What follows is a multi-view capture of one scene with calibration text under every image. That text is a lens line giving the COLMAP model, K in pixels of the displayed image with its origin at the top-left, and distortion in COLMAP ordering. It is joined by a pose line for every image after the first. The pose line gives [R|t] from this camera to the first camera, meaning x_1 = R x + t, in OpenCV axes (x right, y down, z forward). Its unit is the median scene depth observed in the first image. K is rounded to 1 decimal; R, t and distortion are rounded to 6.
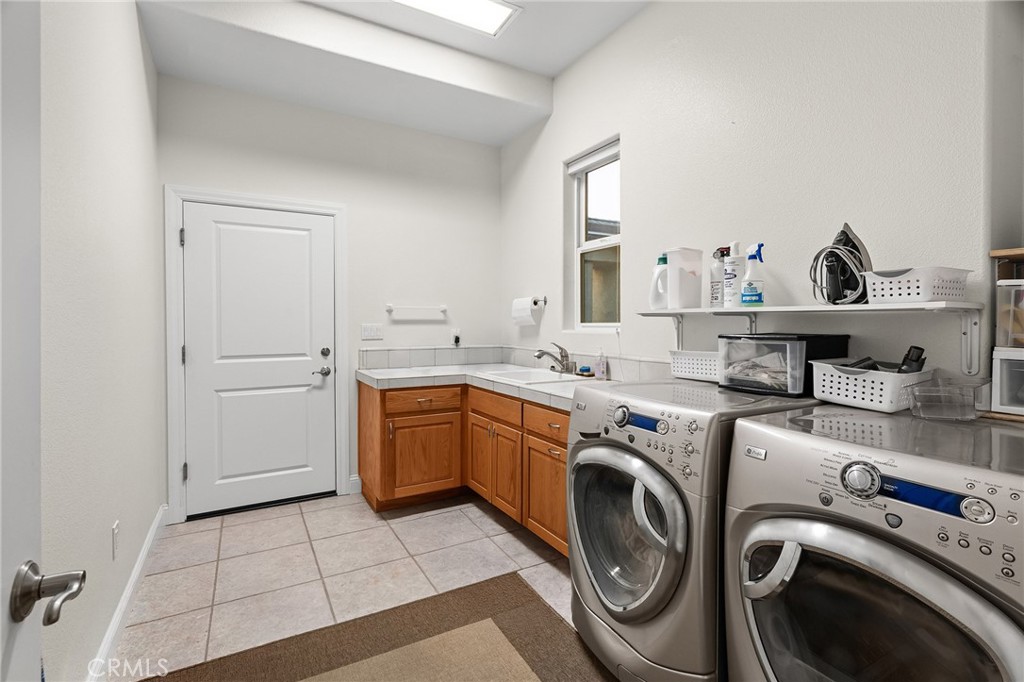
lens RADIAL K [[472.8, 0, 510.5], [0, 472.8, 330.2], [0, 0, 1]] dist [-0.004637, 0.000016]
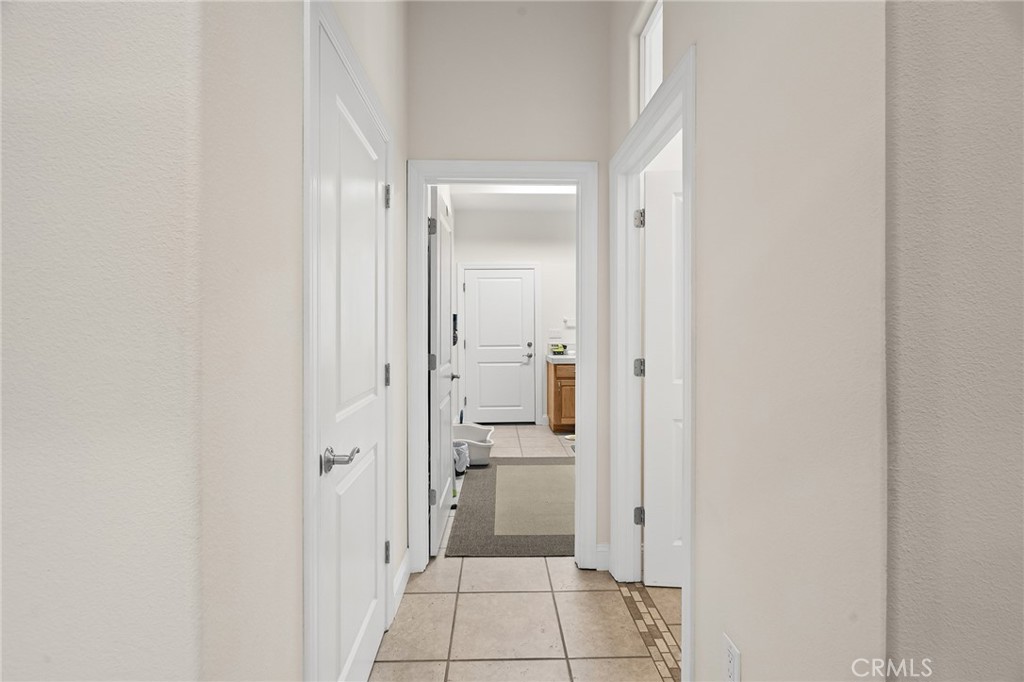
lens RADIAL K [[472.8, 0, 511.4], [0, 472.8, 336.3], [0, 0, 1]] dist [-0.004637, 0.000016]
pose [[0.886090, 0.004153, -0.463495, 0.394875], [-0.001995, 0.999985, 0.005146, 0.005305], [0.463509, -0.003635, 0.886085, -0.653817]]
